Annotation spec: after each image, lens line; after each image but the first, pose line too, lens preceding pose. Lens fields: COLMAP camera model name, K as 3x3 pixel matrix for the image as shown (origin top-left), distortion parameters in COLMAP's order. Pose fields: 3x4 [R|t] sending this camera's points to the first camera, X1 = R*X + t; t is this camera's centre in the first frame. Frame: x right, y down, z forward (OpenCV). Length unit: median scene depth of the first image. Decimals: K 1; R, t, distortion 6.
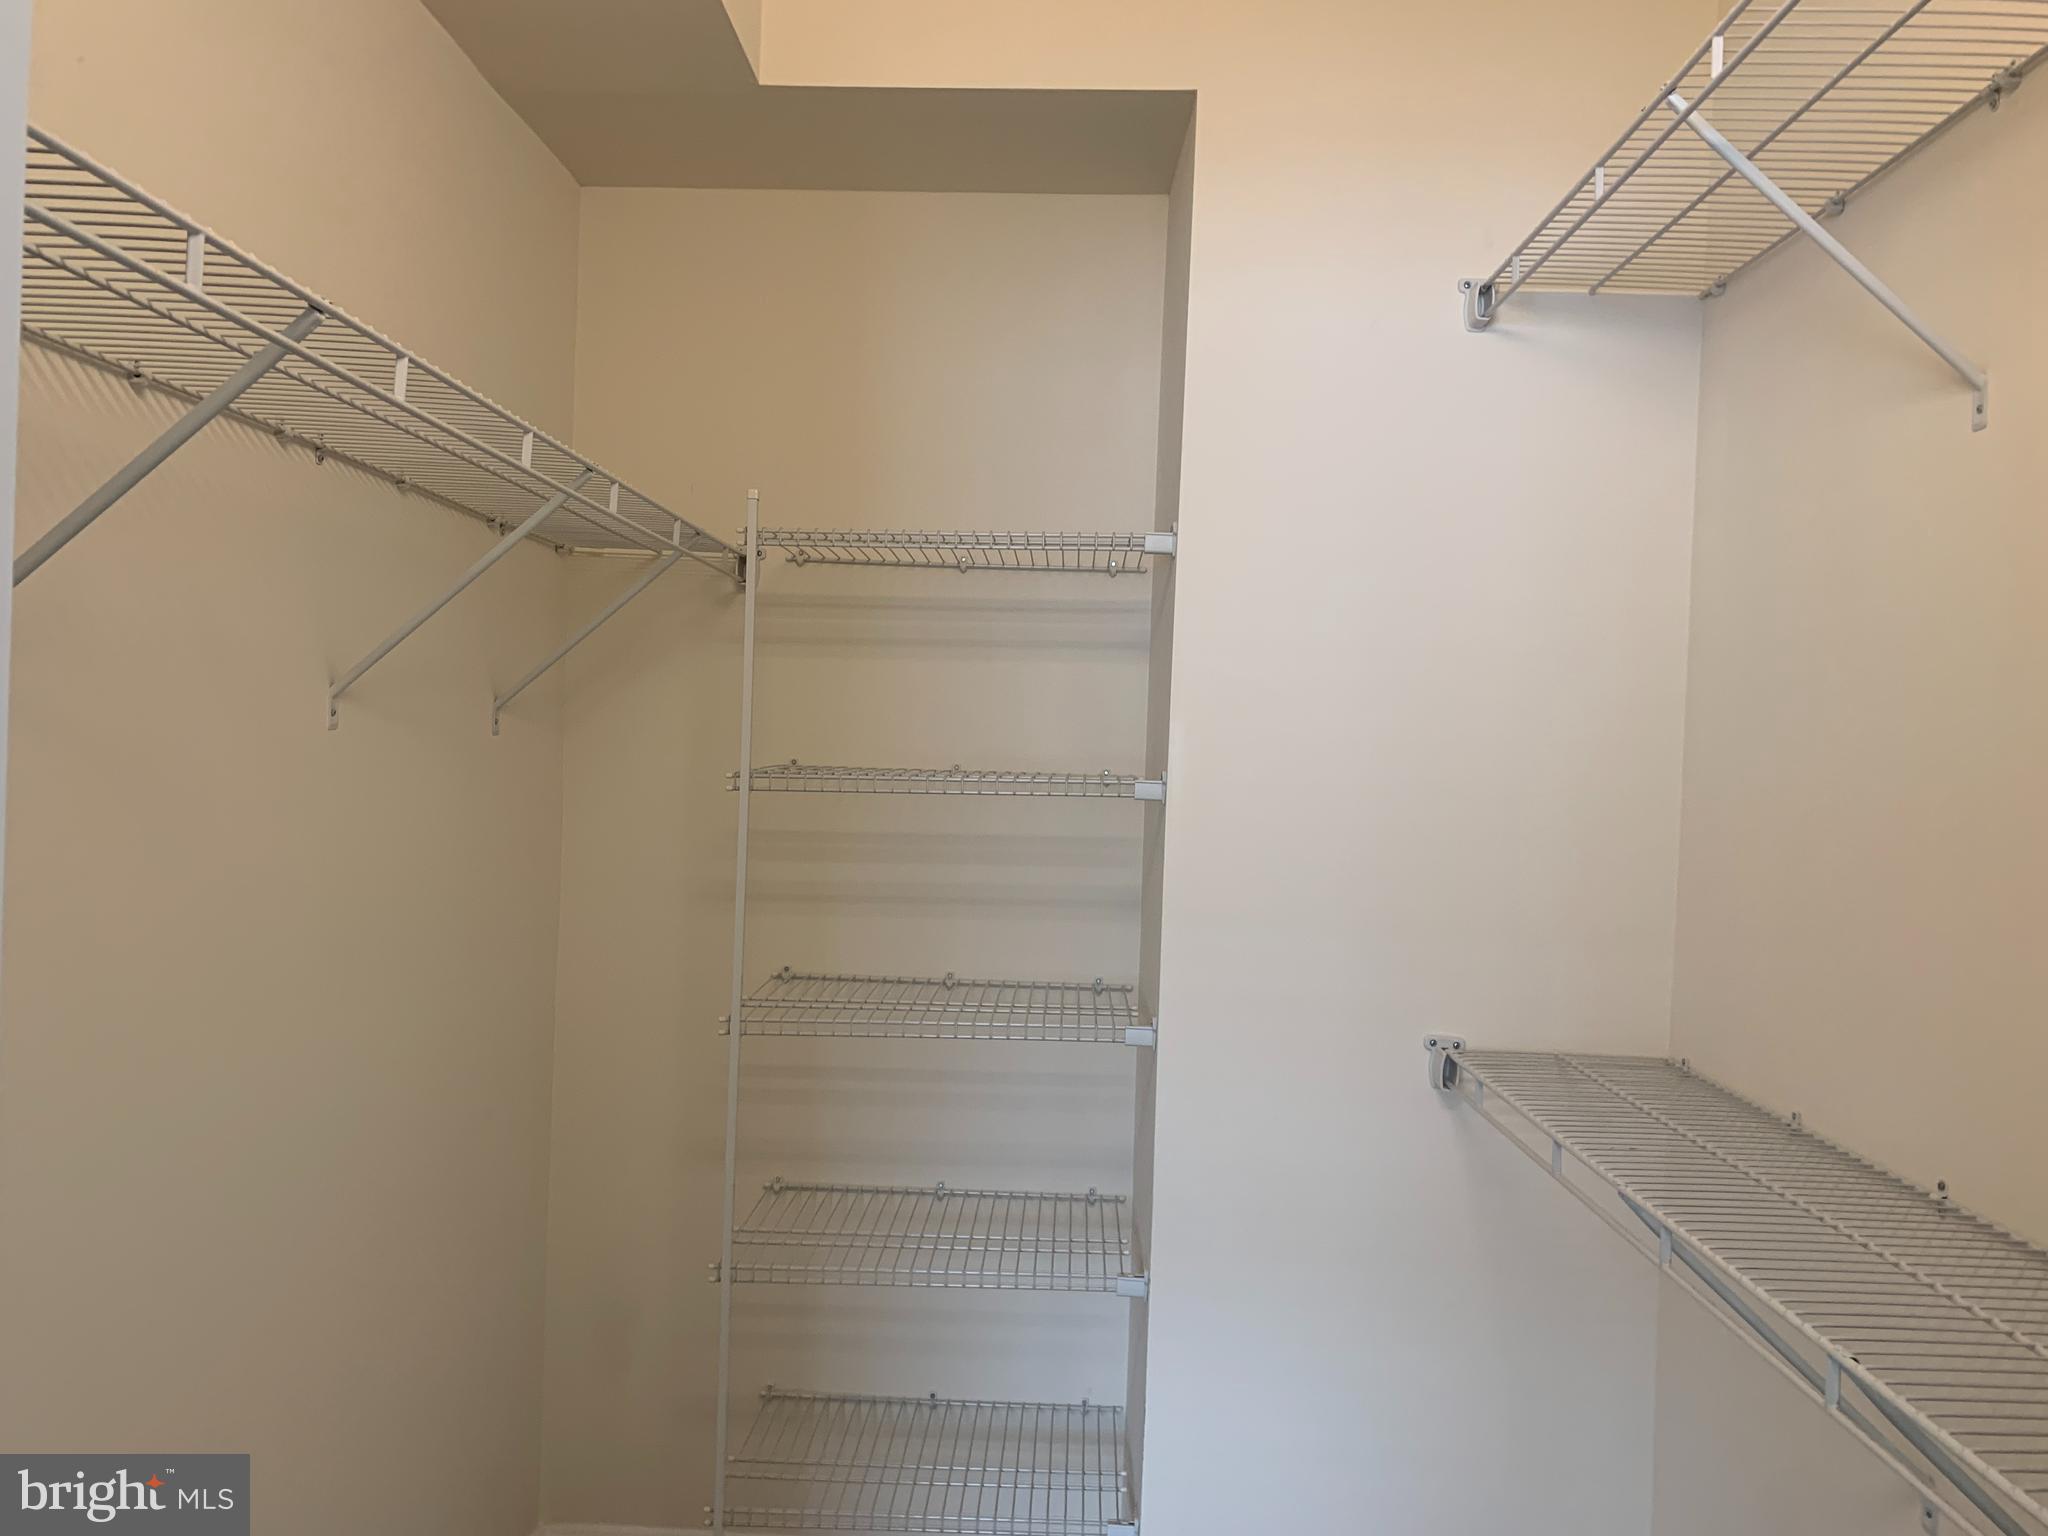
lens RADIAL K [[1533.0, 0, 1033.5], [0, 1533.0, 780.8], [0, 0, 1]] dist [0.110373, -0.238399]
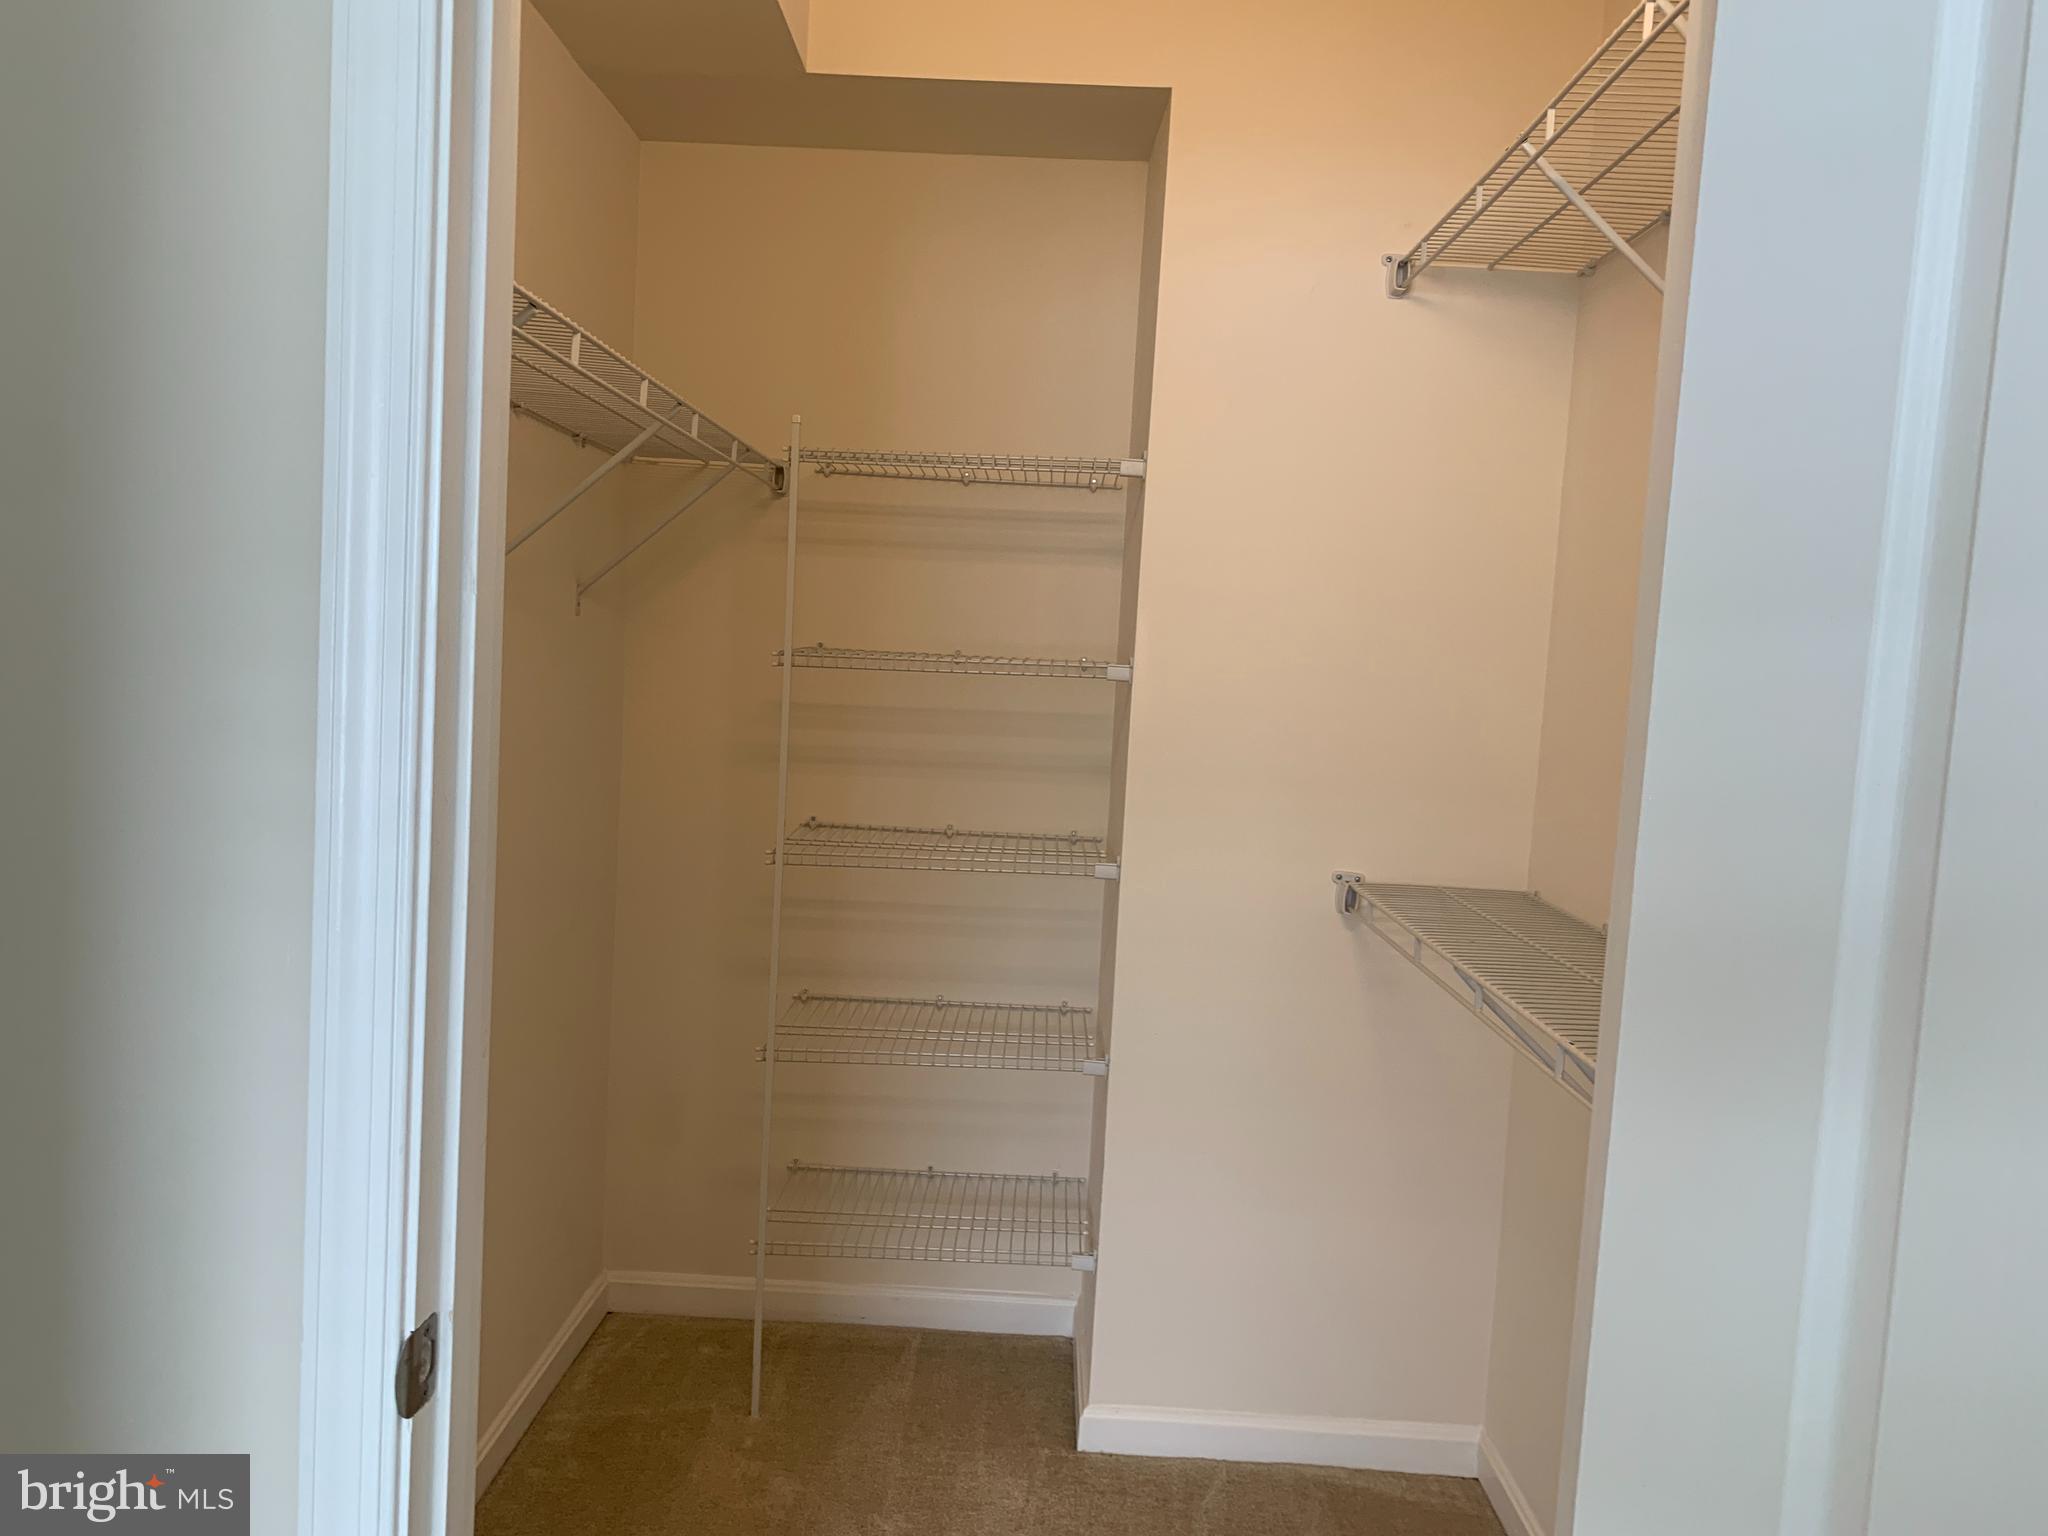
lens RADIAL K [[1533.0, 0, 1033.5], [0, 1533.0, 780.8], [0, 0, 1]] dist [0.110373, -0.238399]
pose [[0.999693, 0.018356, 0.016670, -0.010995], [-0.019423, 0.997610, 0.066312, 0.011868], [-0.015413, -0.066616, 0.997660, -0.213073]]
